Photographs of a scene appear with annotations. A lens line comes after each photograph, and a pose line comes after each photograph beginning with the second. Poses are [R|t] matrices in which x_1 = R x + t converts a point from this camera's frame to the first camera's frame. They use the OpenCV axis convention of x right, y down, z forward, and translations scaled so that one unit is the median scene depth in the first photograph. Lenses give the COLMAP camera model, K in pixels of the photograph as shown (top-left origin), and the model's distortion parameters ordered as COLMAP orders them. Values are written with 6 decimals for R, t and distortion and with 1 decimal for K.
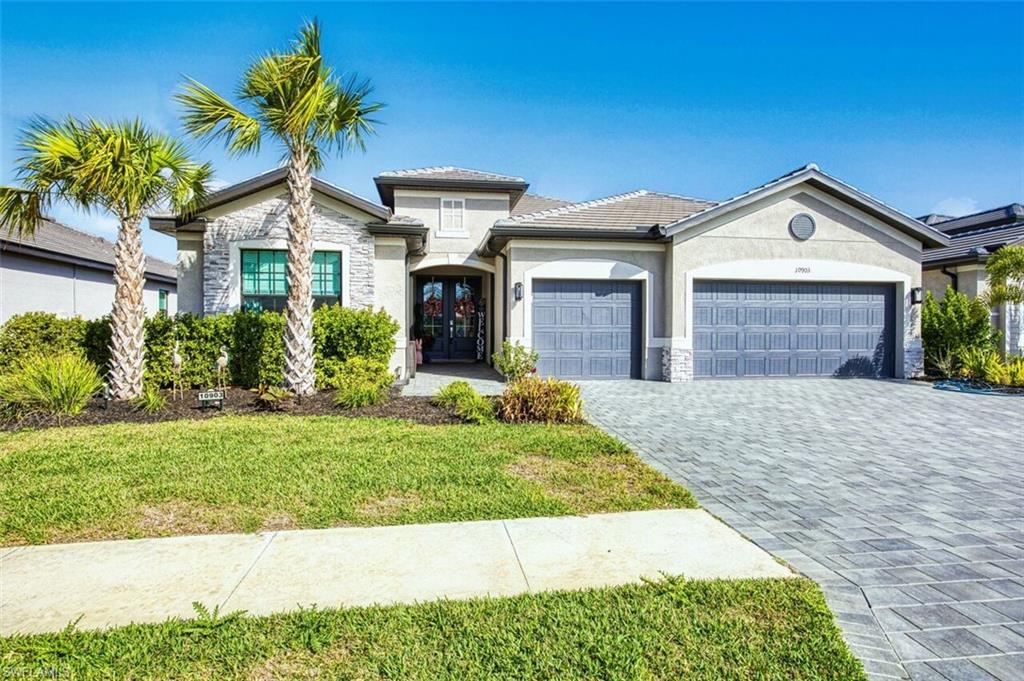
lens RADIAL K [[572.2, 0, 514.9], [0, 572.2, 325.9], [0, 0, 1]] dist [0.002240, 0.000620]
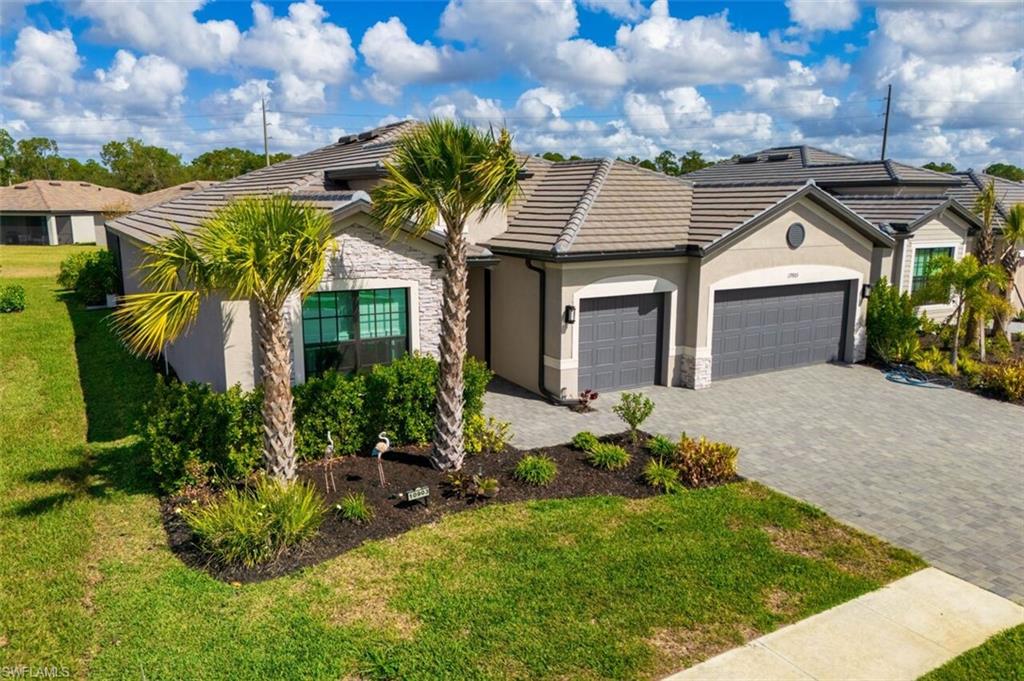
lens RADIAL K [[756.3, 0, 512.0], [0, 756.3, 340.5], [0, 0, 1]] dist [0.036768, -0.006062]
pose [[0.925934, -0.066923, 0.371710, -0.566912], [-0.007024, 0.980955, 0.194109, -0.264928], [-0.377621, -0.182343, 0.907829, -0.145058]]
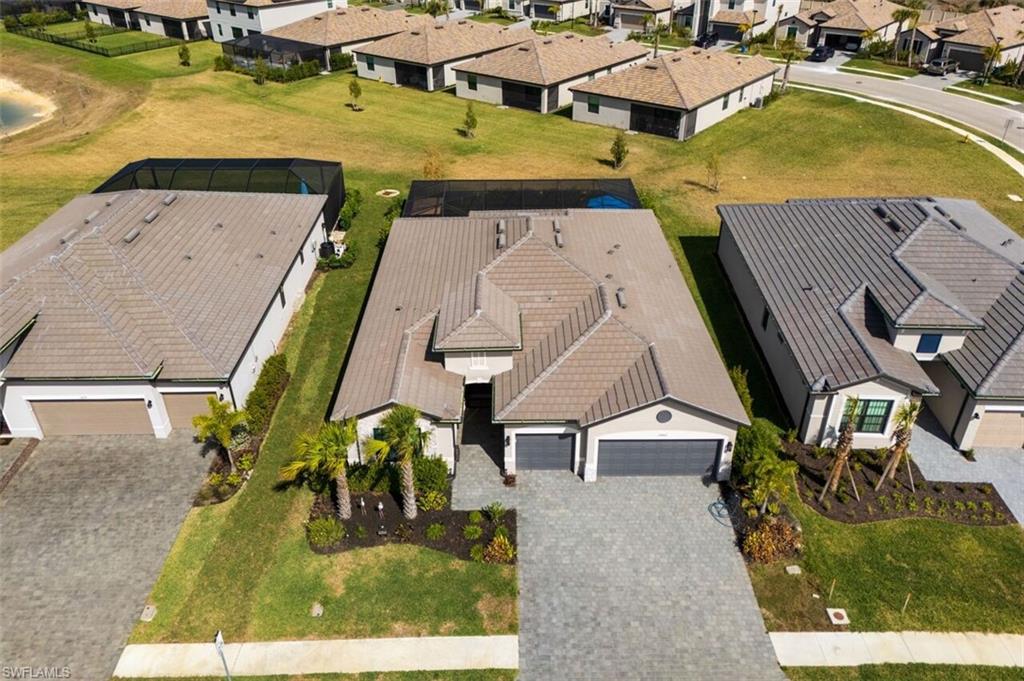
lens RADIAL K [[756.3, 0, 512.0], [0, 756.3, 340.5], [0, 0, 1]] dist [0.036768, -0.006062]
pose [[0.989863, 0.068236, -0.124556, 0.315541], [0.009614, 0.842808, 0.538129, -1.735003], [0.141696, -0.533871, 0.833609, -0.972081]]
